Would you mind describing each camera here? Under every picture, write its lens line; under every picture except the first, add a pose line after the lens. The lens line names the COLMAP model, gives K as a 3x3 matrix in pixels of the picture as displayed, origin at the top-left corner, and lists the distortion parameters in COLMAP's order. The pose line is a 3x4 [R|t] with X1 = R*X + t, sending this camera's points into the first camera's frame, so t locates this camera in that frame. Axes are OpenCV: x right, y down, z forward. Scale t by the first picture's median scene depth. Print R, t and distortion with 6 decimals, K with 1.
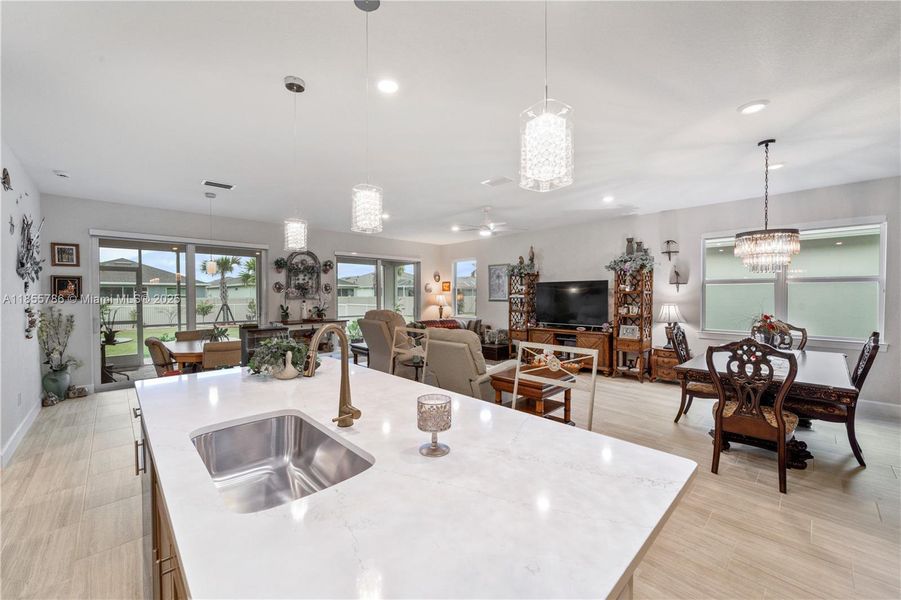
lens RADIAL K [[352.7, 0, 448.9], [0, 352.7, 299.8], [0, 0, 1]] dist [-0.001650, 0.000005]
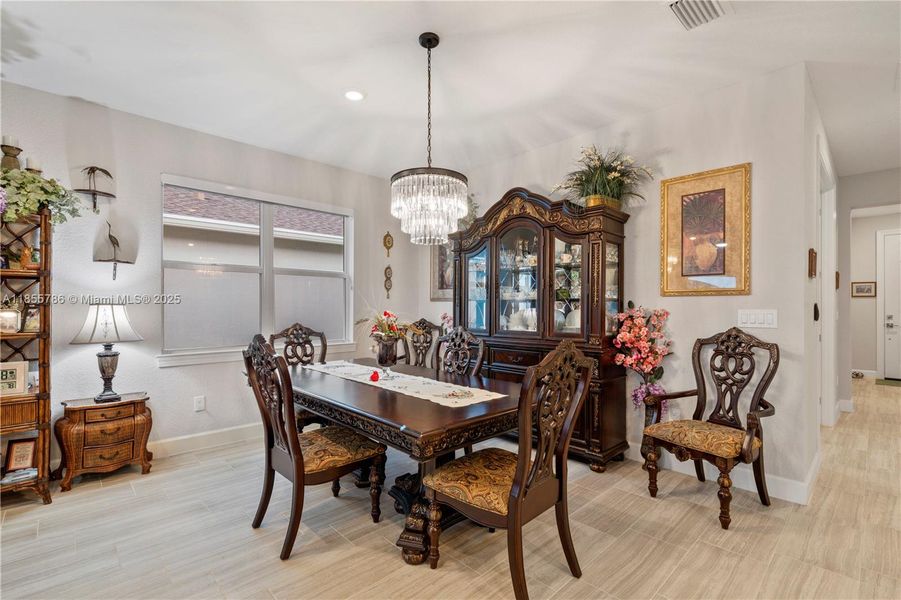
lens RADIAL K [[410.5, 0, 445.4], [0, 410.5, 306.5], [0, 0, 1]] dist [0.001027, 0.000104]
pose [[0.002172, 0.001999, 0.999996, 0.086665], [0.013953, 0.999901, -0.002029, 0.022653], [-0.999900, 0.013957, 0.002144, 0.539711]]
